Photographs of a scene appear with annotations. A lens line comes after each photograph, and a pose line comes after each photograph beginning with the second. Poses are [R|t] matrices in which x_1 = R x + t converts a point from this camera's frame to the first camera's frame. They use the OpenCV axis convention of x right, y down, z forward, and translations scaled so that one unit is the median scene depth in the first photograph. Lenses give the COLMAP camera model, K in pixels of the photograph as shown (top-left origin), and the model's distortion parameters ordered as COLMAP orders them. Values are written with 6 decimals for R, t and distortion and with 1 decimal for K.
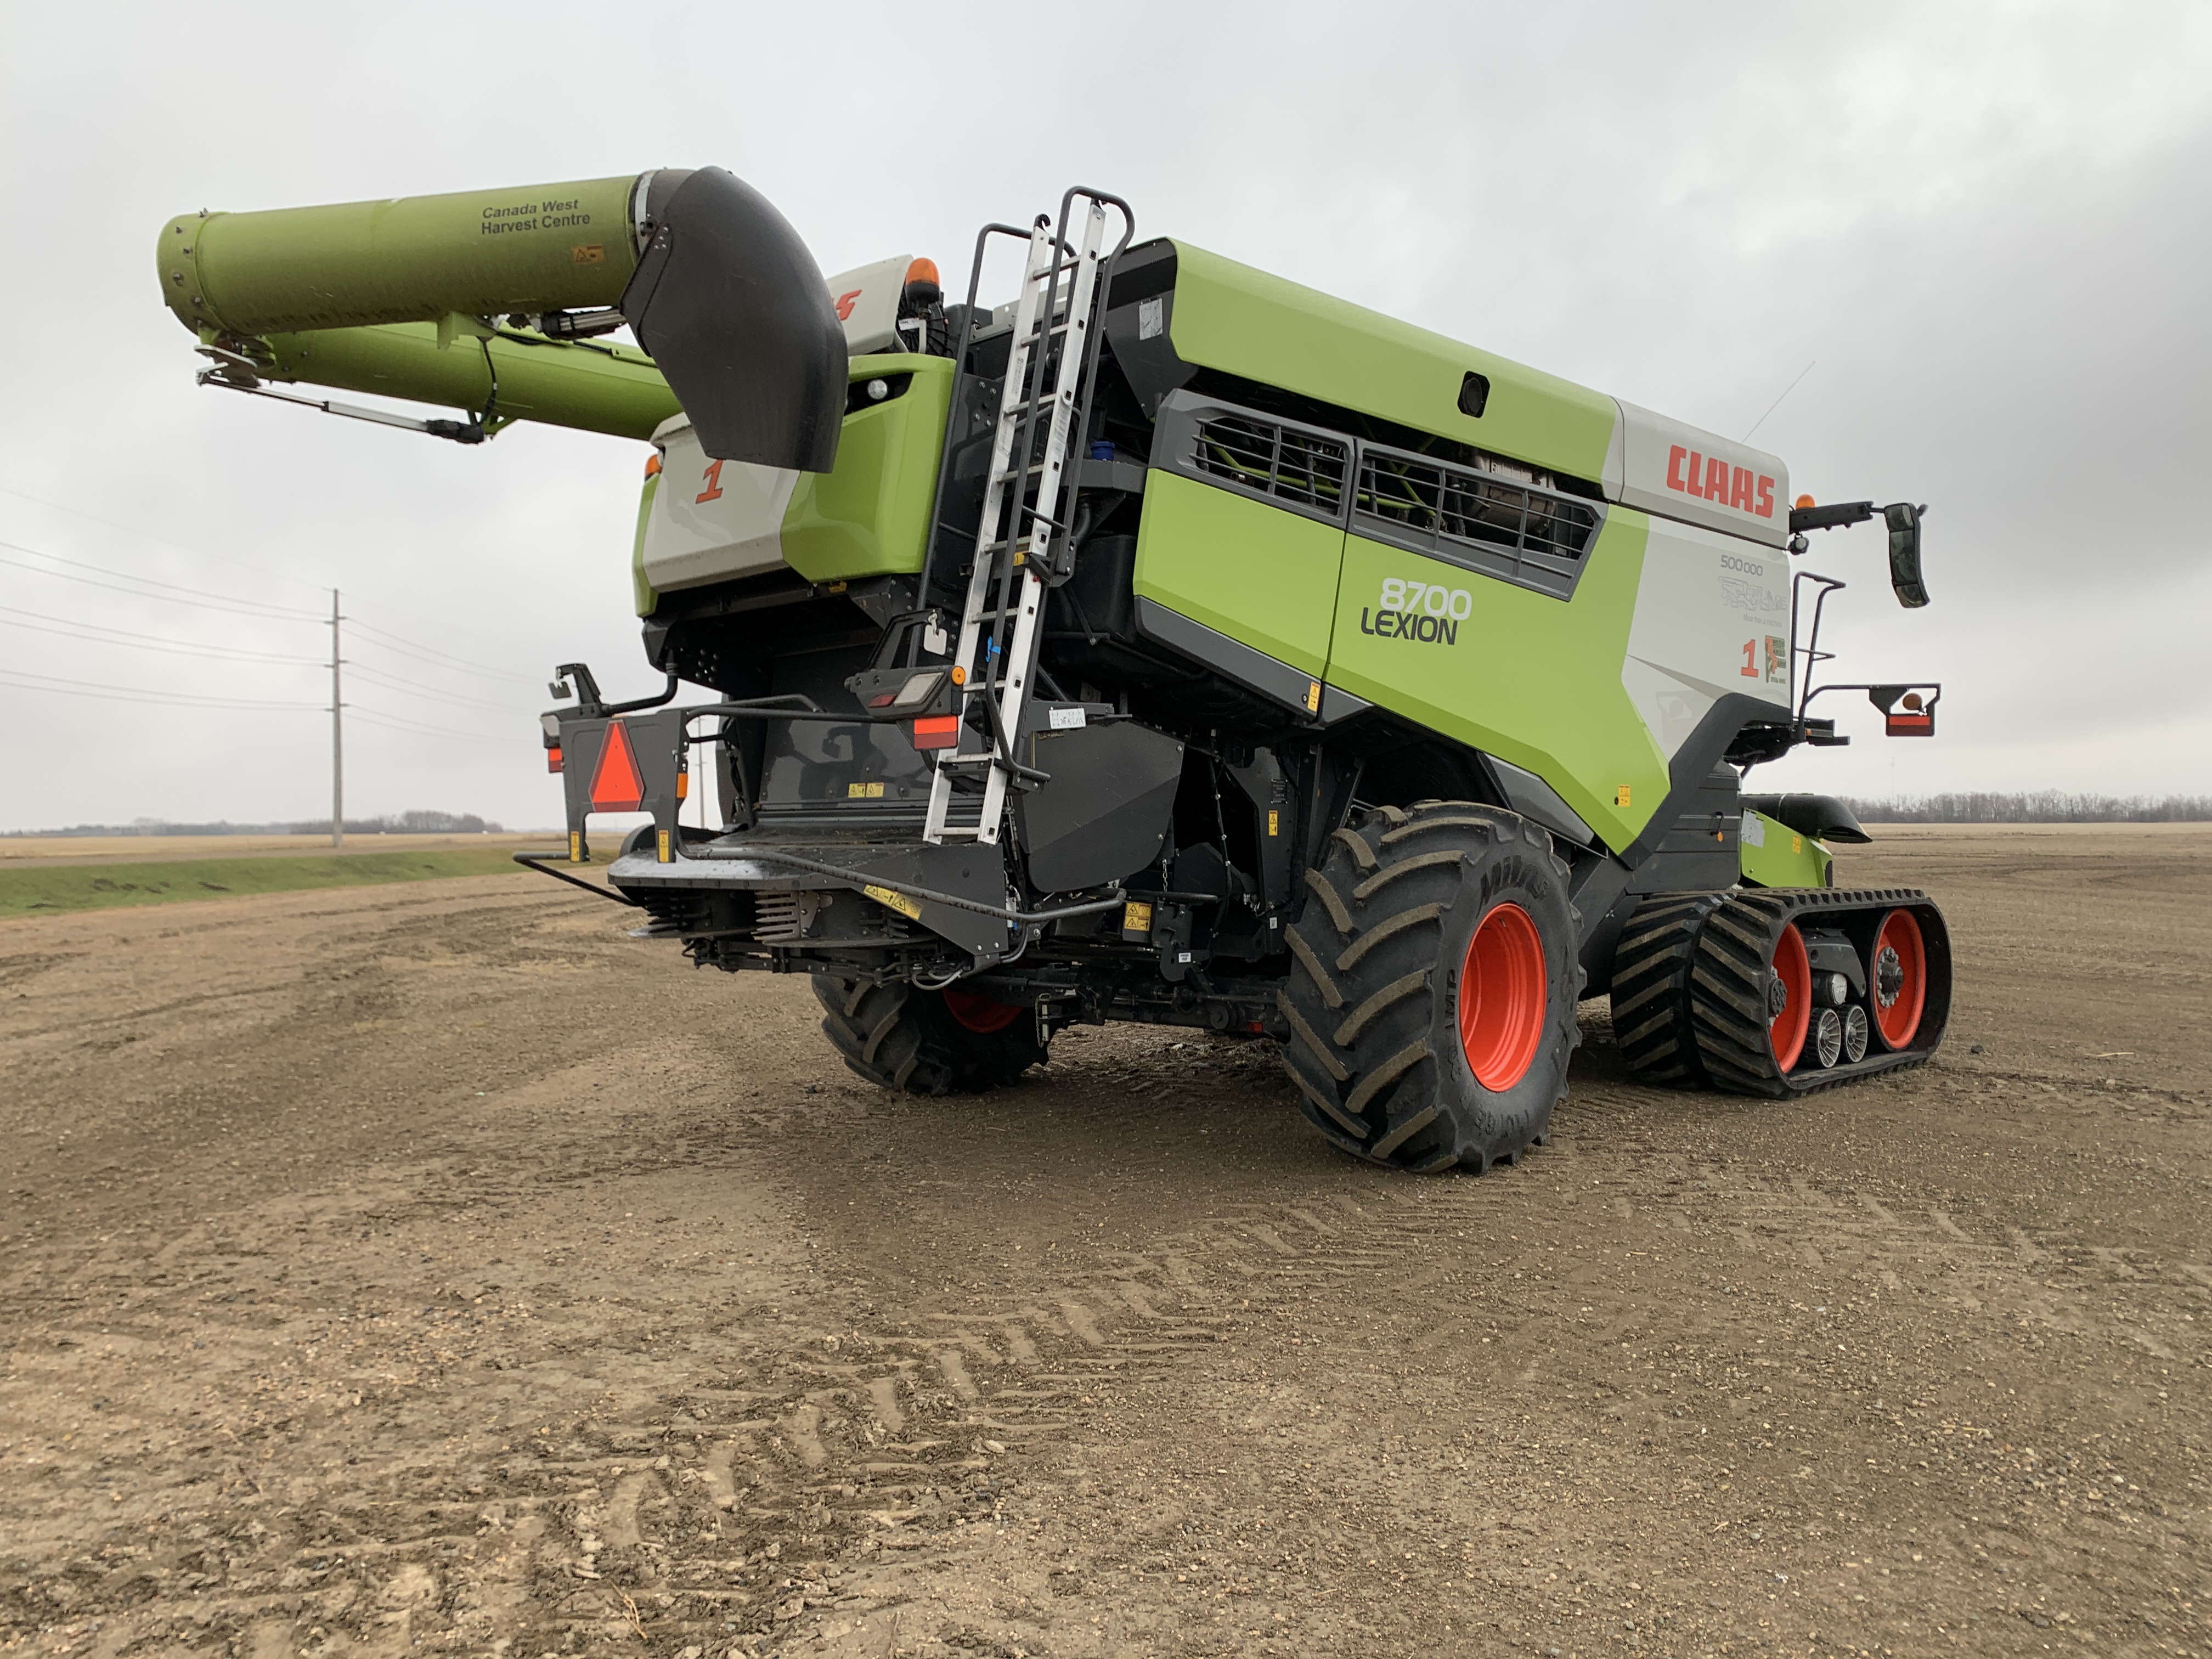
lens RADIAL K [[1696.5, 0, 1106.0], [0, 1696.5, 829.5], [0, 0, 1]] dist [-0.002262, -0.001490]
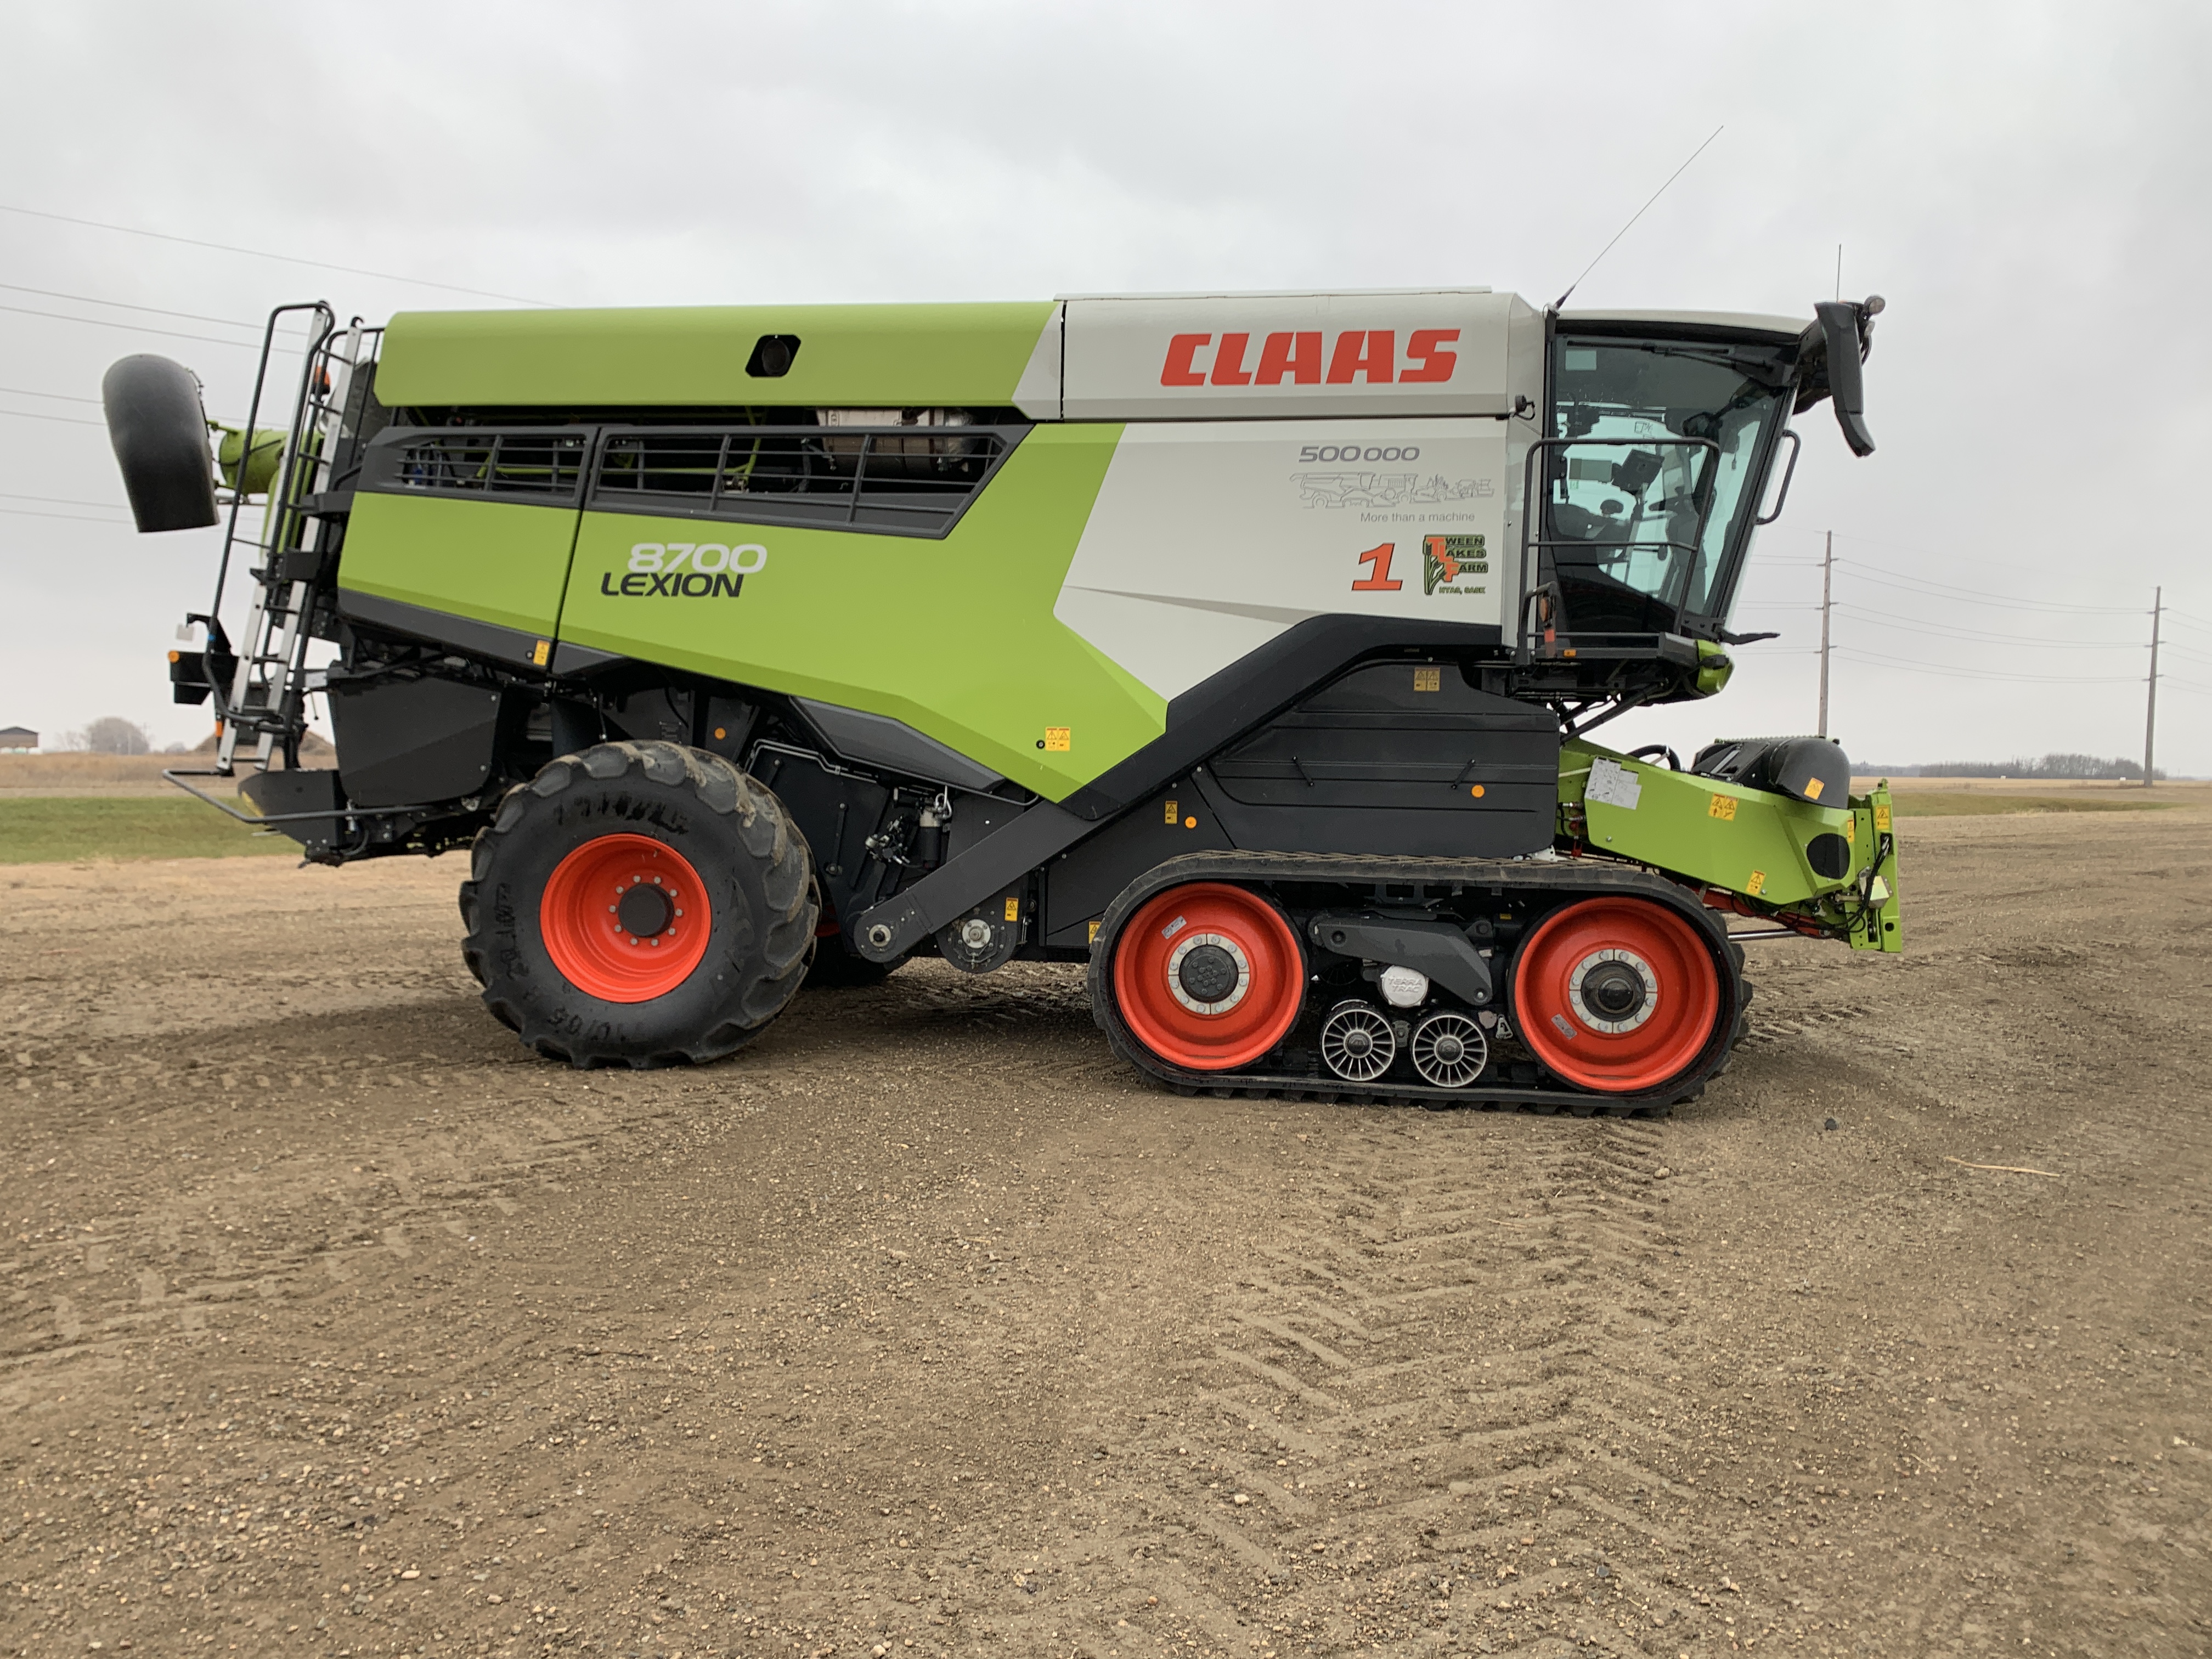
lens RADIAL K [[1672.4, 0, 1100.0], [0, 1672.4, 804.8], [0, 0, 1]] dist [0.134768, -0.001249]
pose [[0.608326, 0.035259, -0.792904, 1.212050], [-0.020213, 0.999377, 0.028933, -0.011826], [0.793430, -0.001574, 0.608659, 0.529907]]
